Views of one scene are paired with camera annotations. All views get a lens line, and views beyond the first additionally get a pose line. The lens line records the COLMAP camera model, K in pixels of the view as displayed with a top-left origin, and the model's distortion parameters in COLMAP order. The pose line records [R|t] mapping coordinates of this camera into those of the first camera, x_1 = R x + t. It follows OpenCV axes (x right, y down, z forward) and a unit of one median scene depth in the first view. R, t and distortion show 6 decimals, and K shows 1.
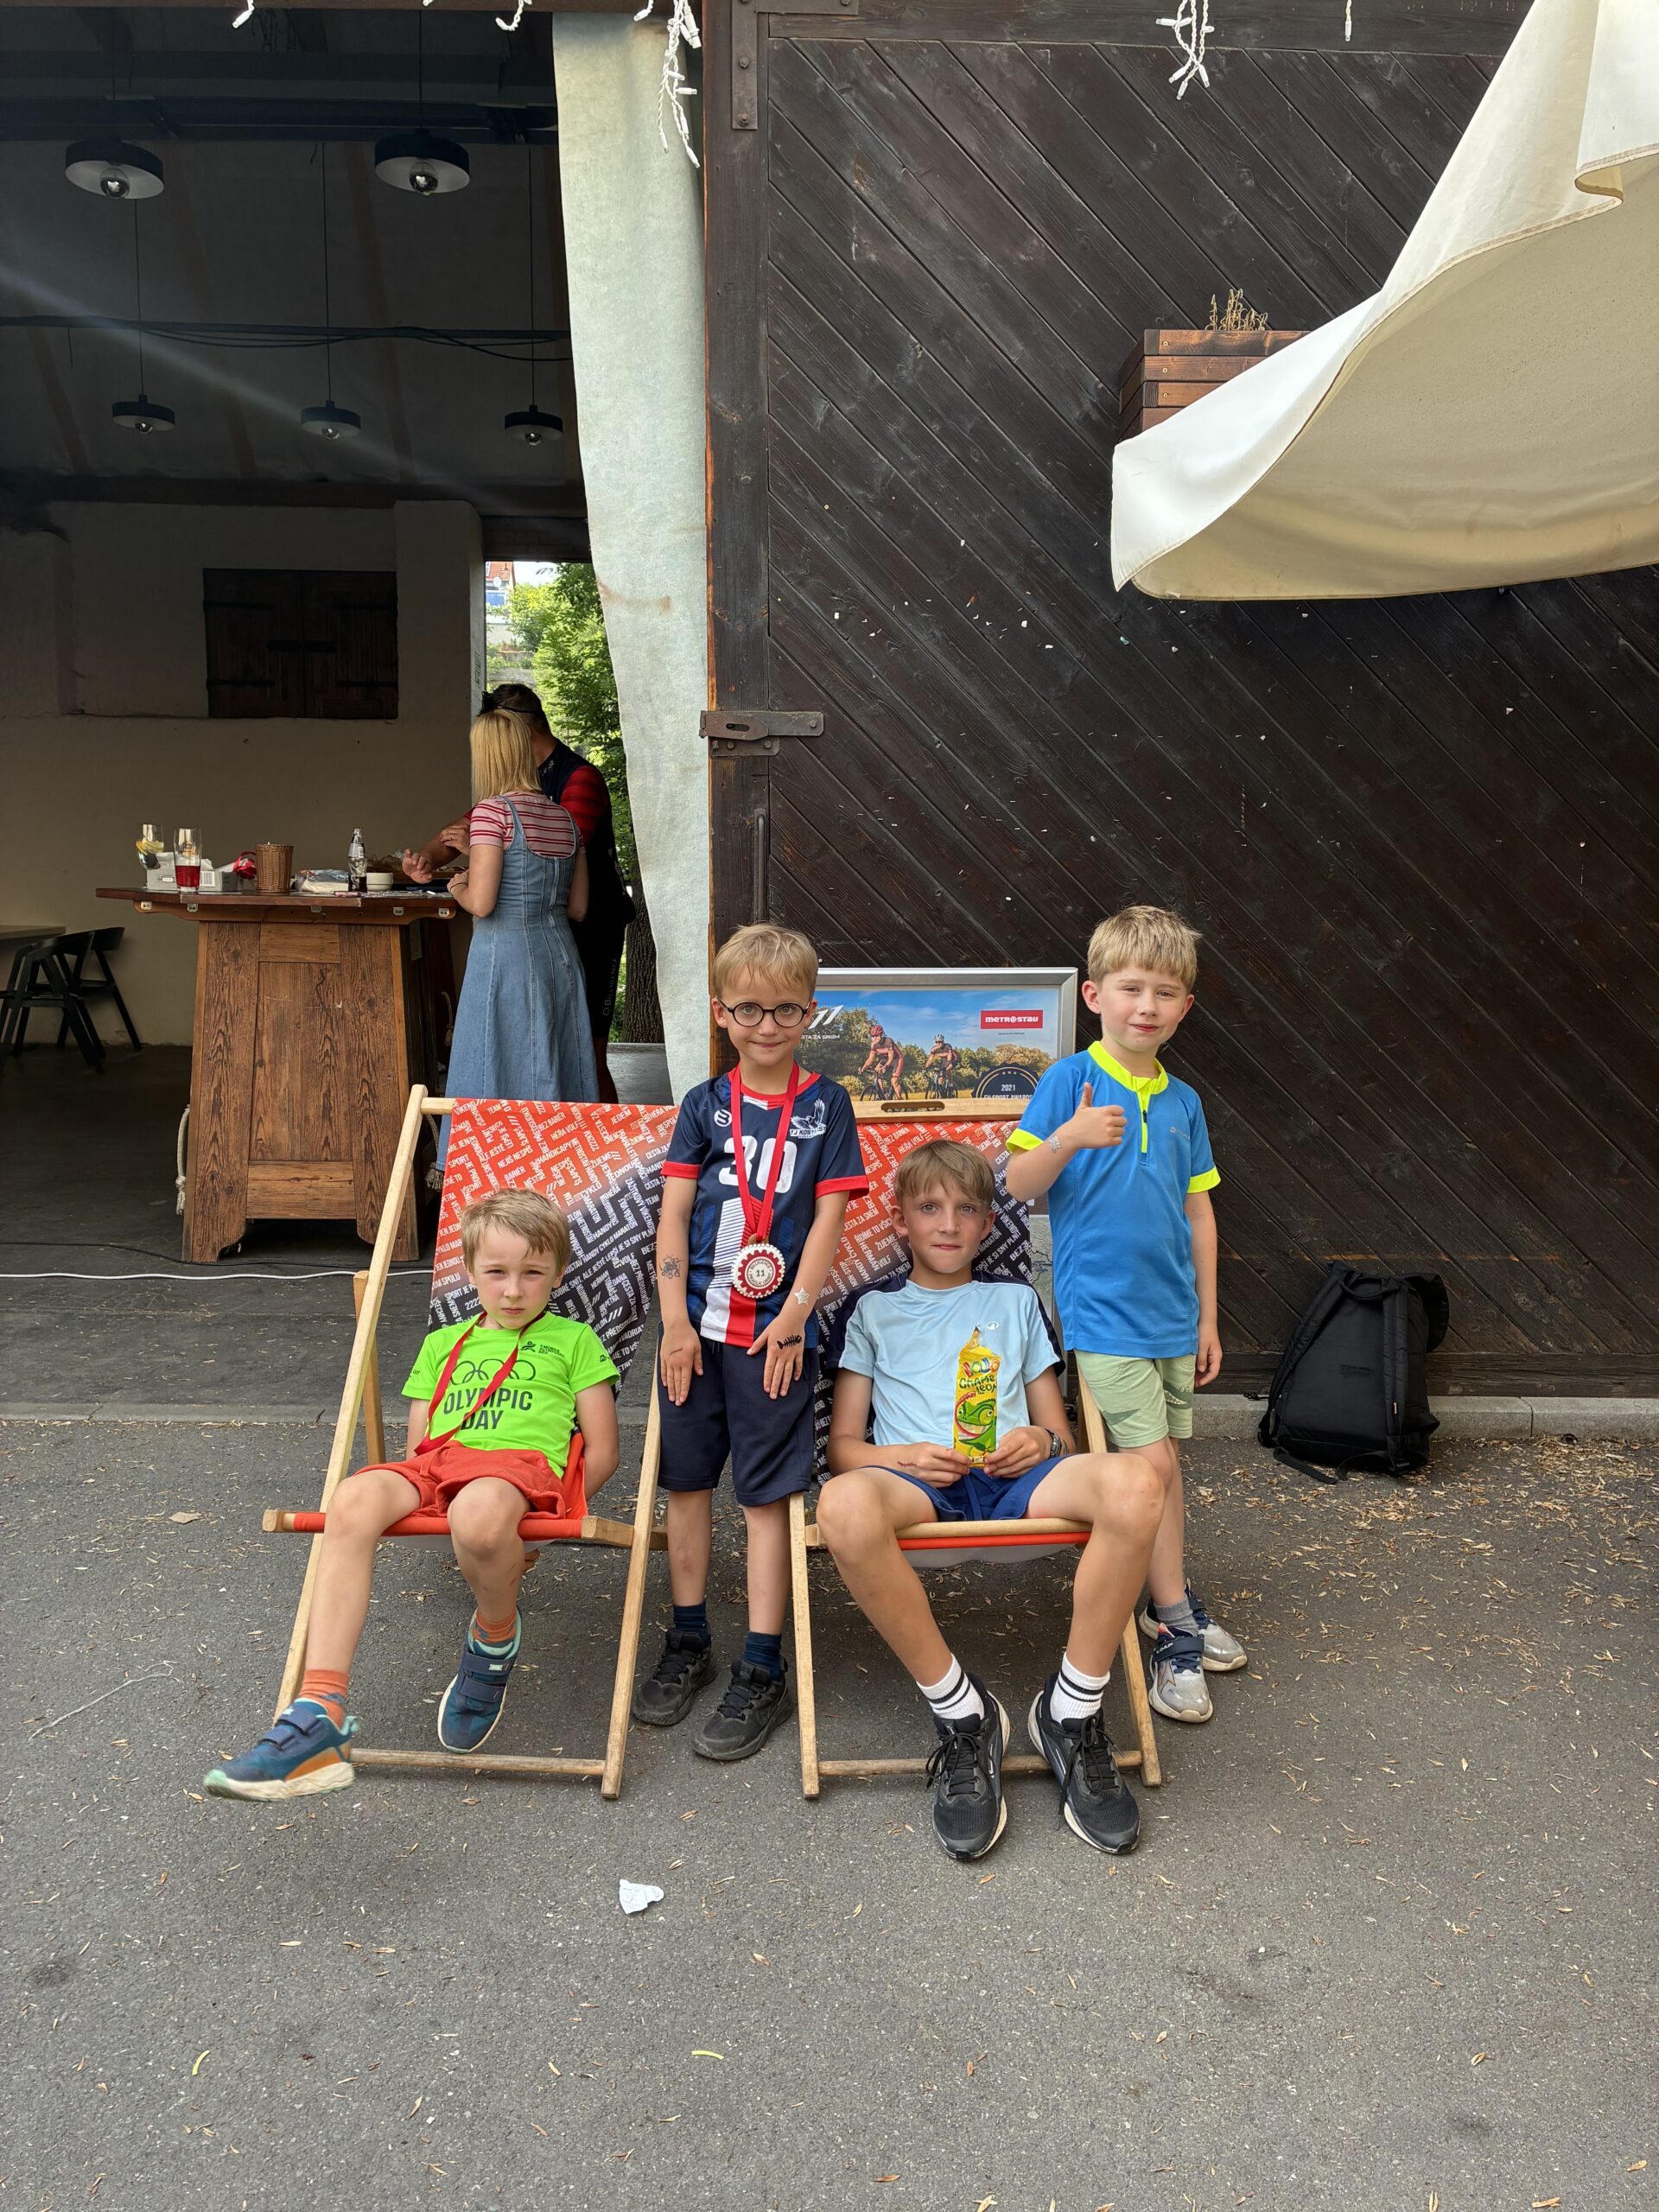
lens RADIAL K [[1569.0, 0, 829.5], [0, 1569.0, 1106.0], [0, 0, 1]] dist [-0.001367, -0.030431]
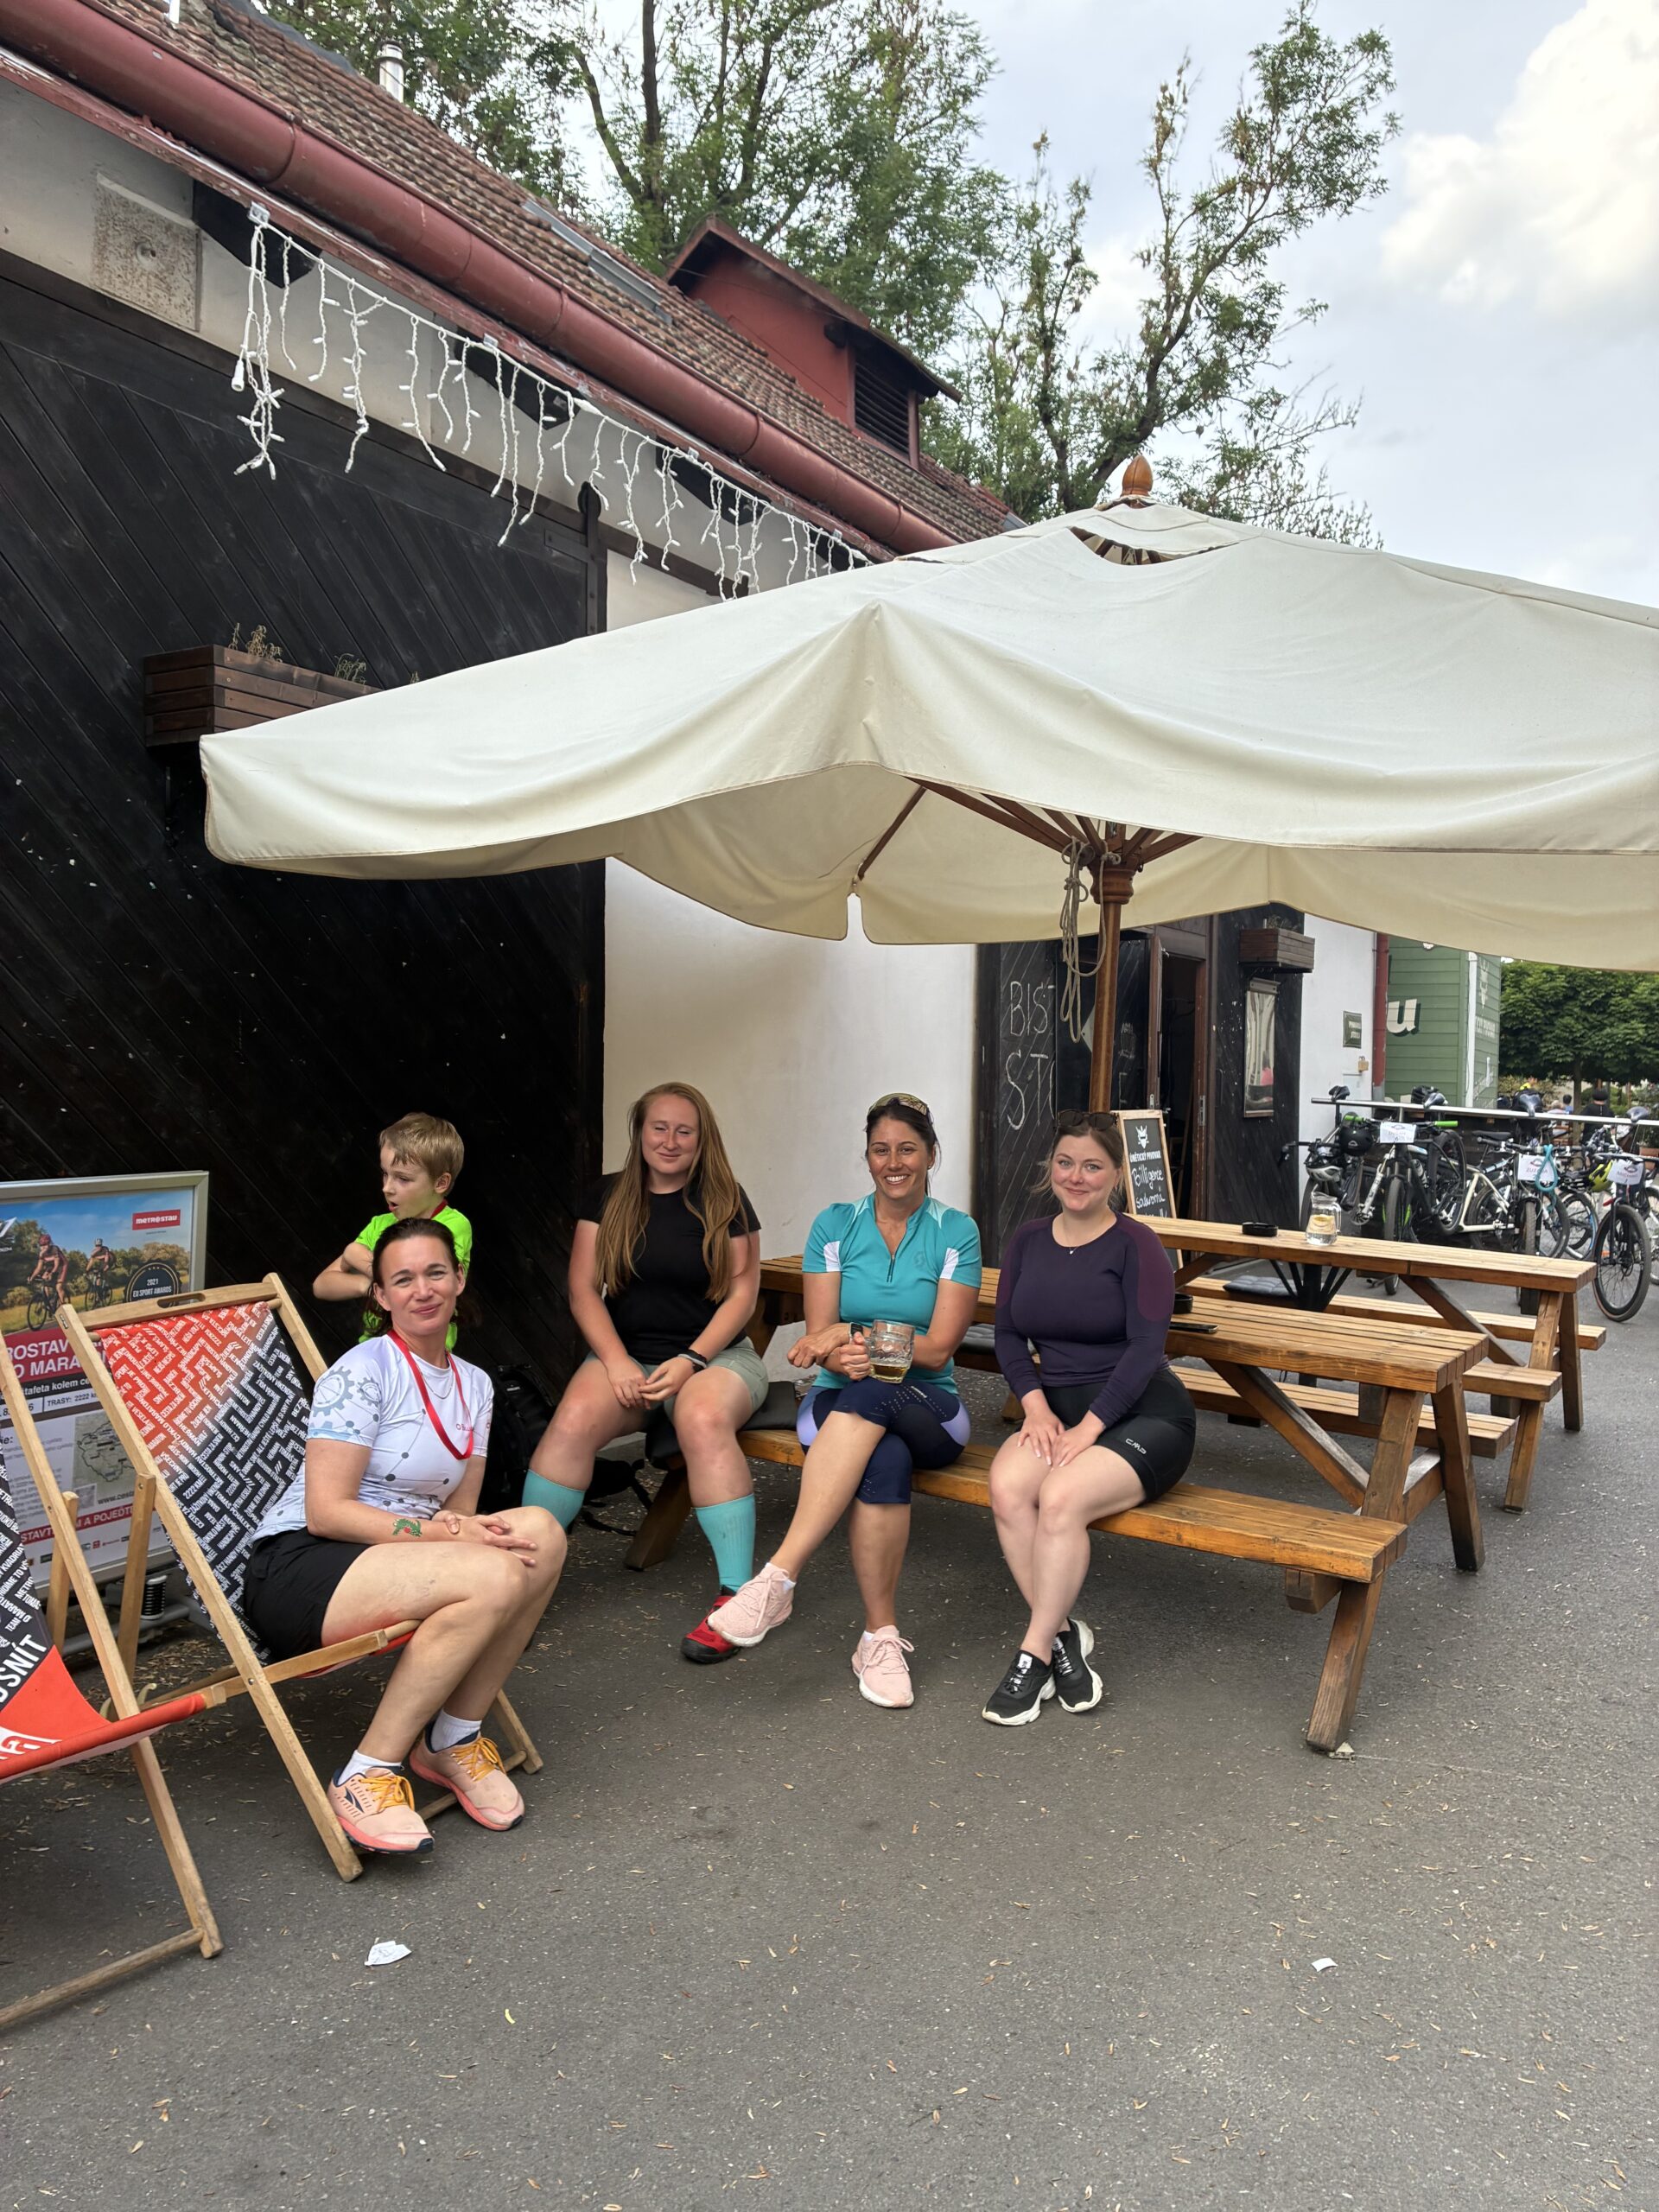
lens RADIAL K [[1495.8, 0, 829.5], [0, 1495.8, 1106.0], [0, 0, 1]] dist [0.002730, -0.061079]
pose [[0.551523, -0.013588, 0.834049, -0.501966], [0.115548, 0.991473, -0.060255, -0.016267], [-0.826118, 0.129605, 0.548390, 0.017869]]
